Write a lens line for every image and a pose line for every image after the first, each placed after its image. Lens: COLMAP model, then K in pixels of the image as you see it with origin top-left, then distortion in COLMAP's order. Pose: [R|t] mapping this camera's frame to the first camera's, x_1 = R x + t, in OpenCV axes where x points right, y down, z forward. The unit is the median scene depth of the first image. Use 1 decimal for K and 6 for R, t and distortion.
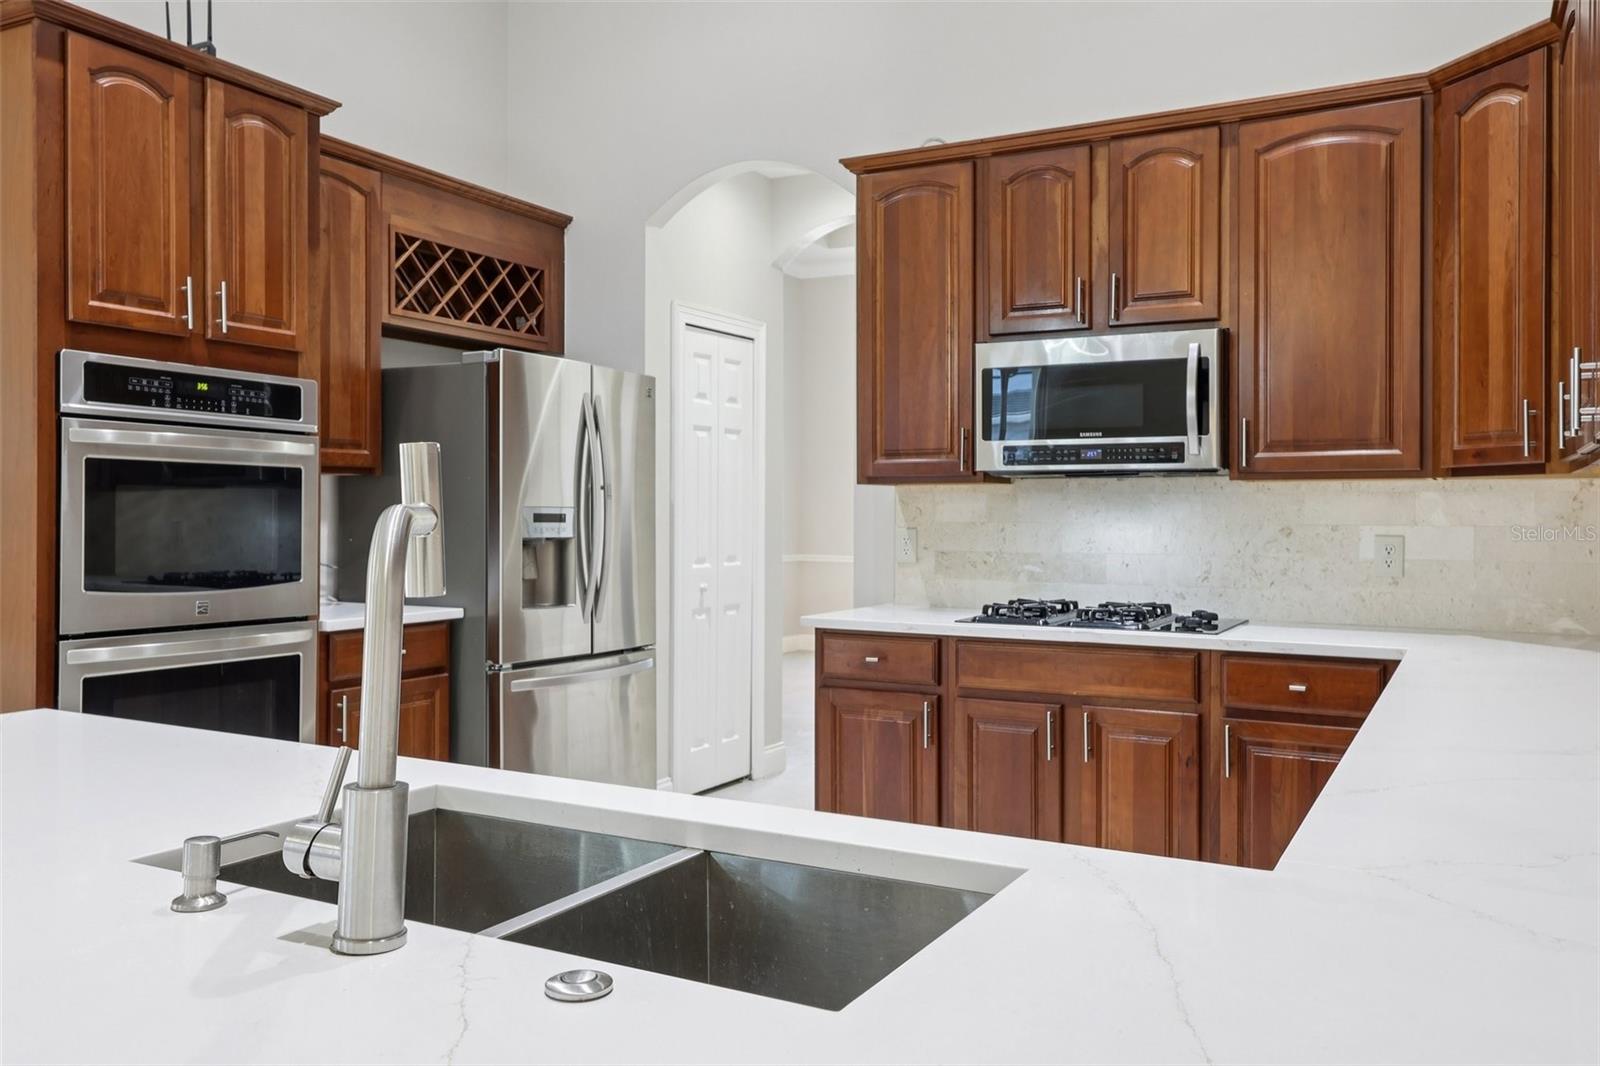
lens RADIAL K [[1280.3, 0, 803.3], [0, 1280.3, 510.5], [0, 0, 1]] dist [0.009123, 0.006422]
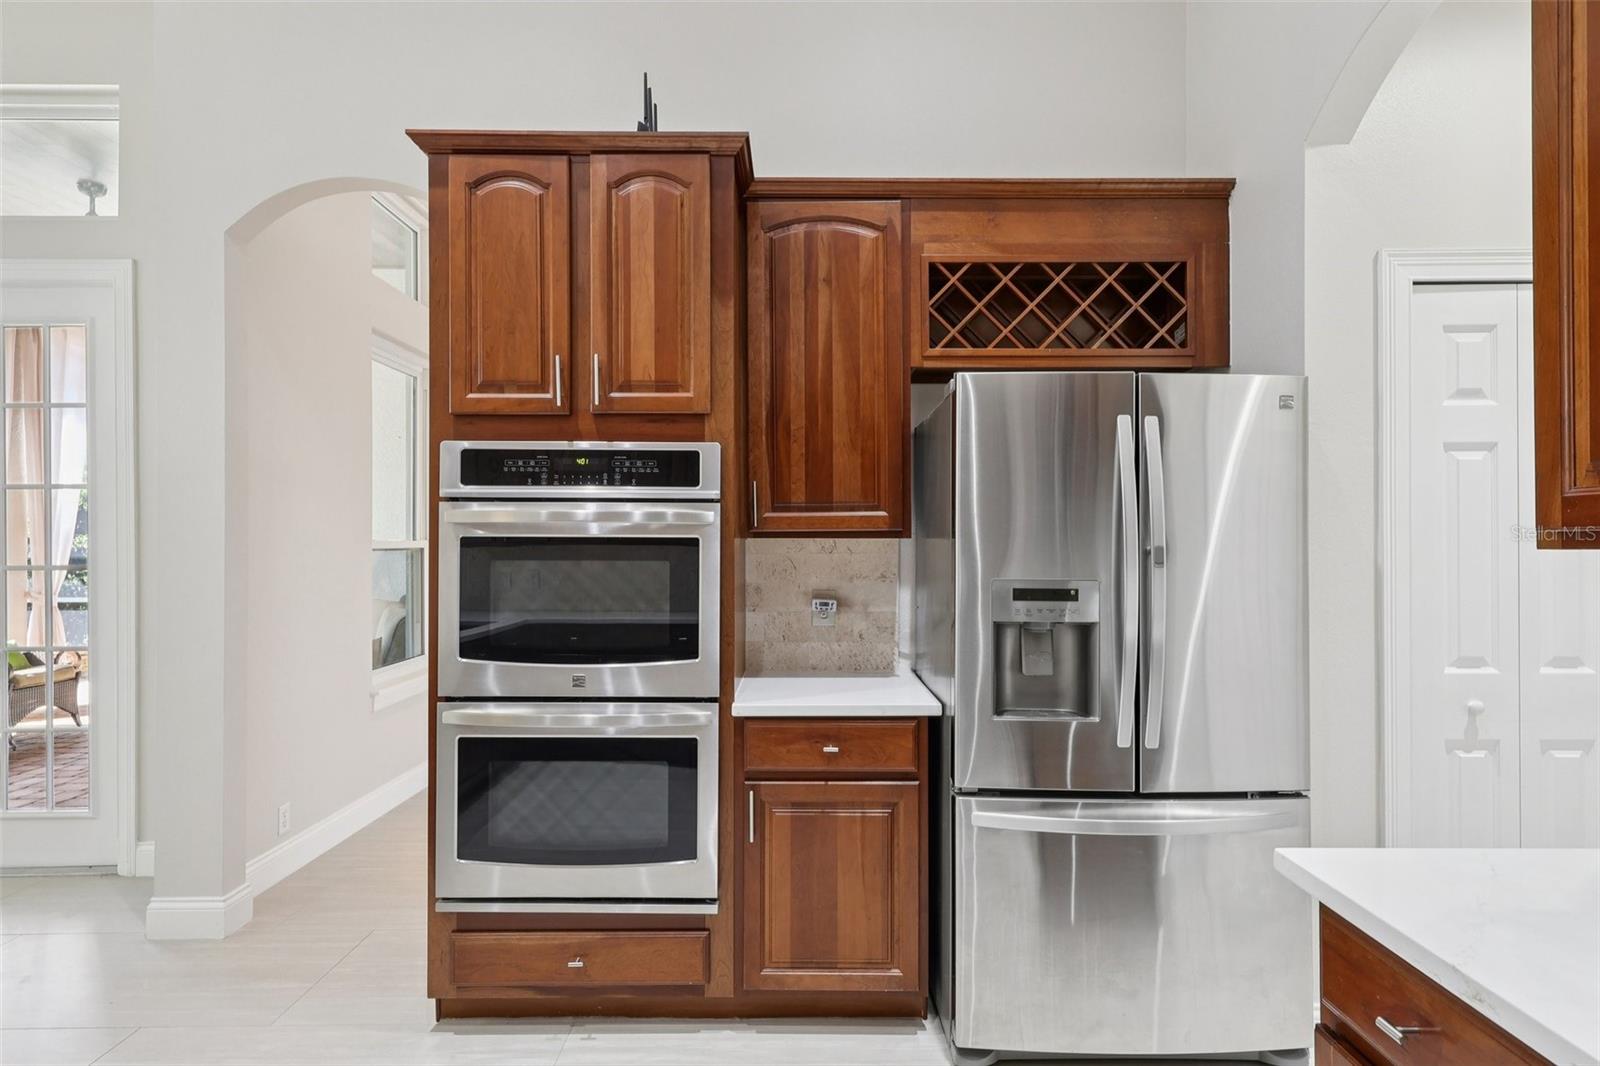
lens RADIAL K [[907.1, 0, 800.0], [0, 907.1, 533.0], [0, 0, 1]] dist [0.024710, 0.000149]
pose [[0.481982, -0.014115, -0.876068, 0.219780], [0.005578, 0.999899, -0.013041, -0.027101], [0.876163, 0.001398, 0.482012, 0.731838]]
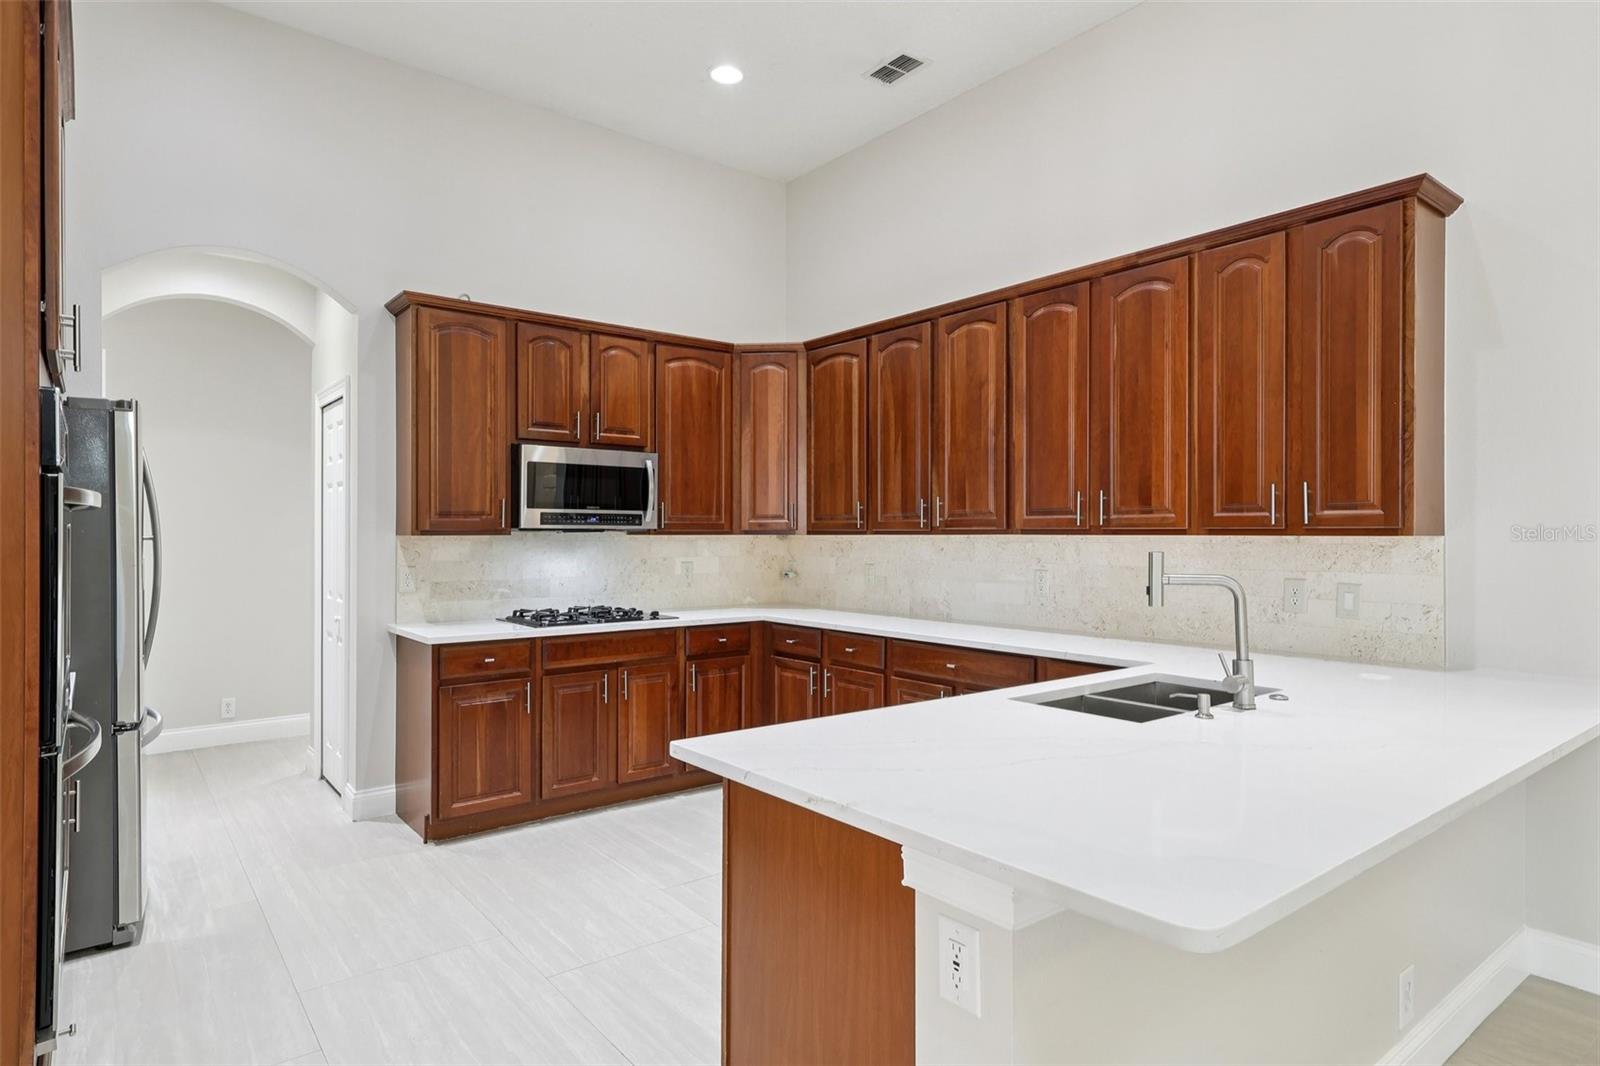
lens RADIAL K [[883.0, 0, 801.3], [0, 883.0, 528.8], [0, 0, 1]] dist [-0.001144, -0.000205]
pose [[0.381806, 0.002518, 0.924239, -0.729764], [-0.002056, 0.999996, -0.001875, -0.029568], [-0.924240, -0.001185, 0.381810, 0.303887]]
